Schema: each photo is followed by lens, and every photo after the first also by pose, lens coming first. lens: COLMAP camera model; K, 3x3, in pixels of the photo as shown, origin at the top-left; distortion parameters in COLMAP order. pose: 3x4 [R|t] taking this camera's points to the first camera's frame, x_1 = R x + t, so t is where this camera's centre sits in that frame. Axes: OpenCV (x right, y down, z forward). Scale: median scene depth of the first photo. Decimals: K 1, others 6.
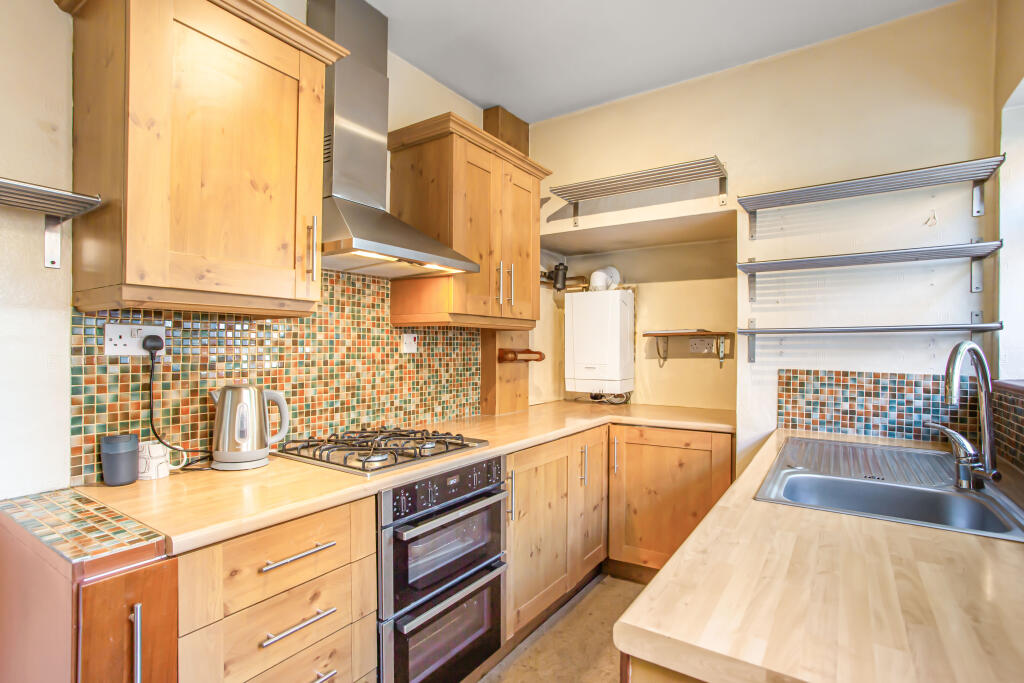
lens RADIAL K [[514.1, 0, 495.9], [0, 514.1, 345.8], [0, 0, 1]] dist [-0.000415, 0.000740]
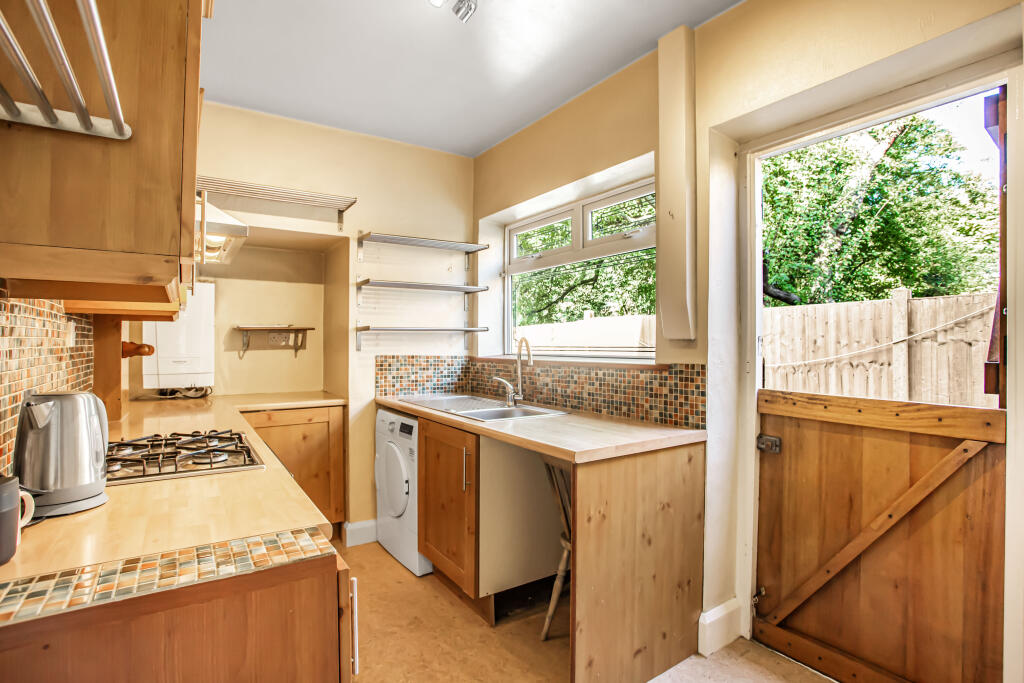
lens RADIAL K [[514.1, 0, 495.9], [0, 514.1, 345.8], [0, 0, 1]] dist [-0.000415, 0.000740]
pose [[0.400860, -0.008916, 0.916096, -0.632472], [-0.003512, 0.999930, 0.011269, 0.000952], [-0.916133, -0.007735, 0.400800, 0.122285]]
